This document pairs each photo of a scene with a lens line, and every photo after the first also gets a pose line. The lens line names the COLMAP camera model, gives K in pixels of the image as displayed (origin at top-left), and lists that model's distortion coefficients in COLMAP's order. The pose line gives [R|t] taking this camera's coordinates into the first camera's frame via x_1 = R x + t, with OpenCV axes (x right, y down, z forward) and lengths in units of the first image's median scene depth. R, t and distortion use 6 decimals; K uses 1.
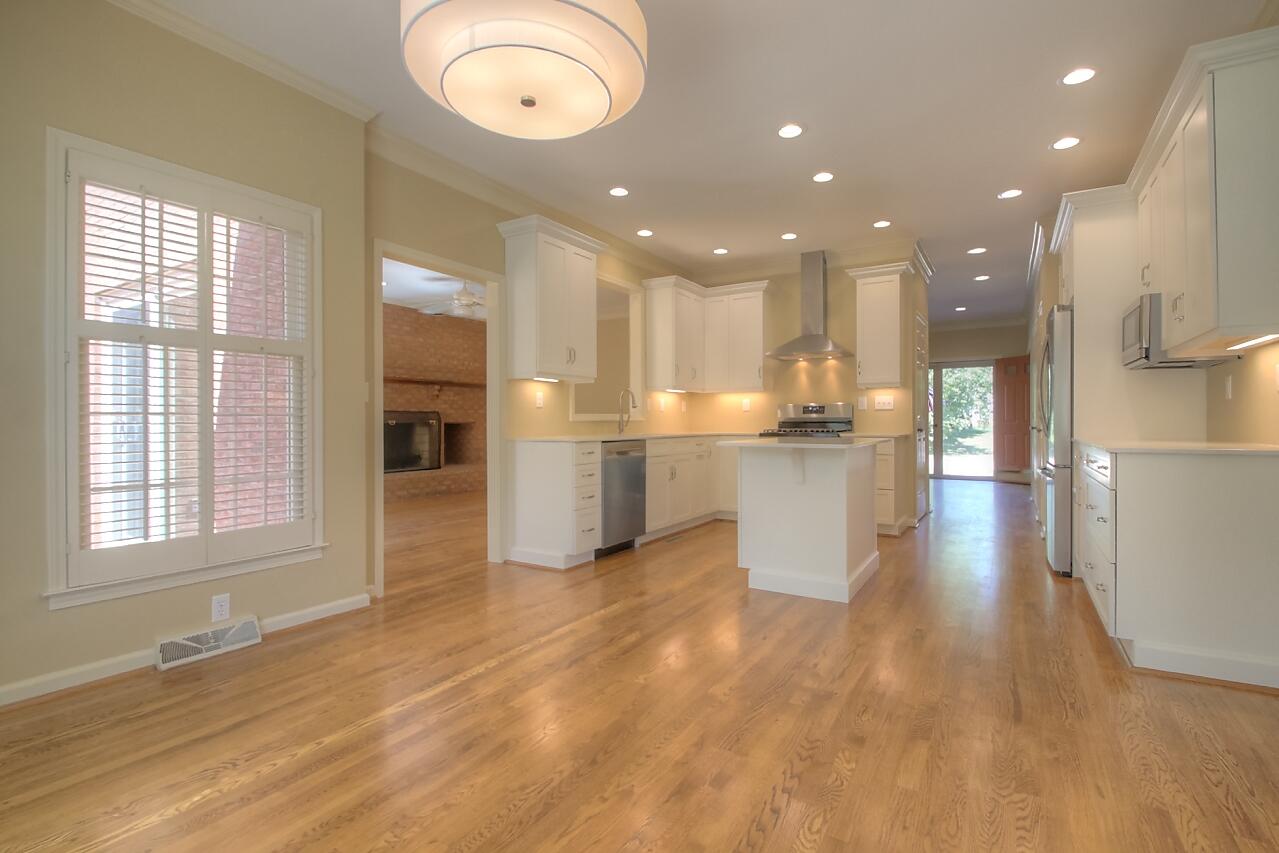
lens RADIAL K [[595.3, 0, 647.3], [0, 595.3, 421.5], [0, 0, 1]] dist [0.035842, -0.022943]
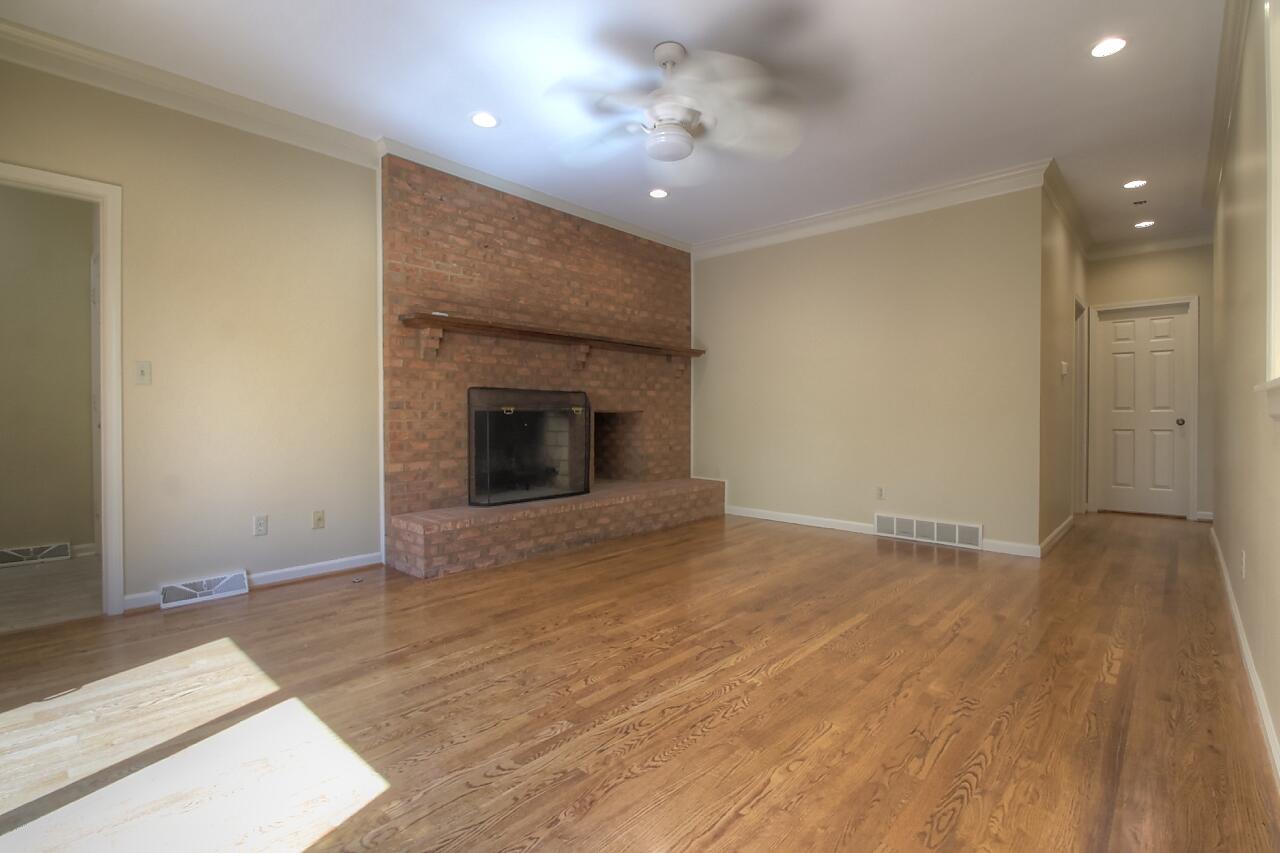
lens RADIAL K [[595.7, 0, 647.8], [0, 595.7, 421.5], [0, 0, 1]] dist [0.035842, -0.022943]
pose [[0.982519, 0.005211, -0.186089, -0.187755], [-0.003101, 0.999928, 0.011629, 0.004707], [0.186136, -0.010848, 0.982464, 0.458594]]
